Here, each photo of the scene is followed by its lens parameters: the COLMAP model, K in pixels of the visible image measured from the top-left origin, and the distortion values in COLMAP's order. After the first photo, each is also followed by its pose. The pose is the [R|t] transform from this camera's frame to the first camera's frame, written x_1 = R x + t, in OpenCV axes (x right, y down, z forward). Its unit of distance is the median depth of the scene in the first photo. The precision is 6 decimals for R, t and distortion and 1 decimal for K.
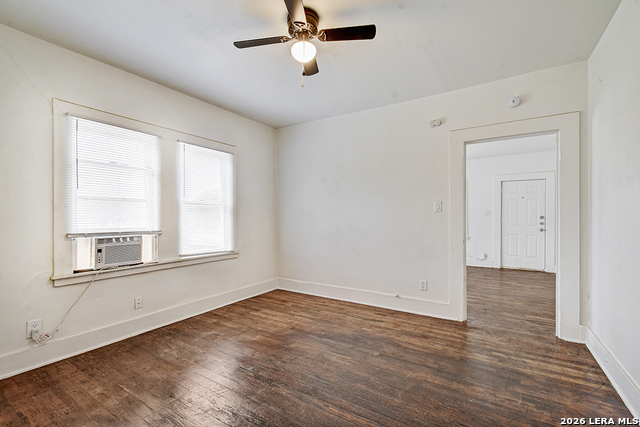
lens RADIAL K [[280.1, 0, 321.4], [0, 280.1, 215.1], [0, 0, 1]] dist [0.001440, -0.002507]
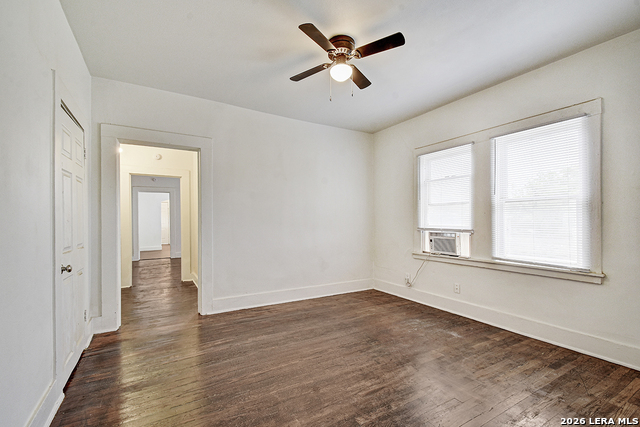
lens RADIAL K [[280.1, 0, 316.9], [0, 280.1, 214.2], [0, 0, 1]] dist [0.001440, -0.002507]
pose [[-0.456934, -0.007596, -0.889468, 0.644908], [0.013673, 0.999785, -0.015562, 0.003497], [0.889396, -0.019273, -0.456732, 0.940163]]
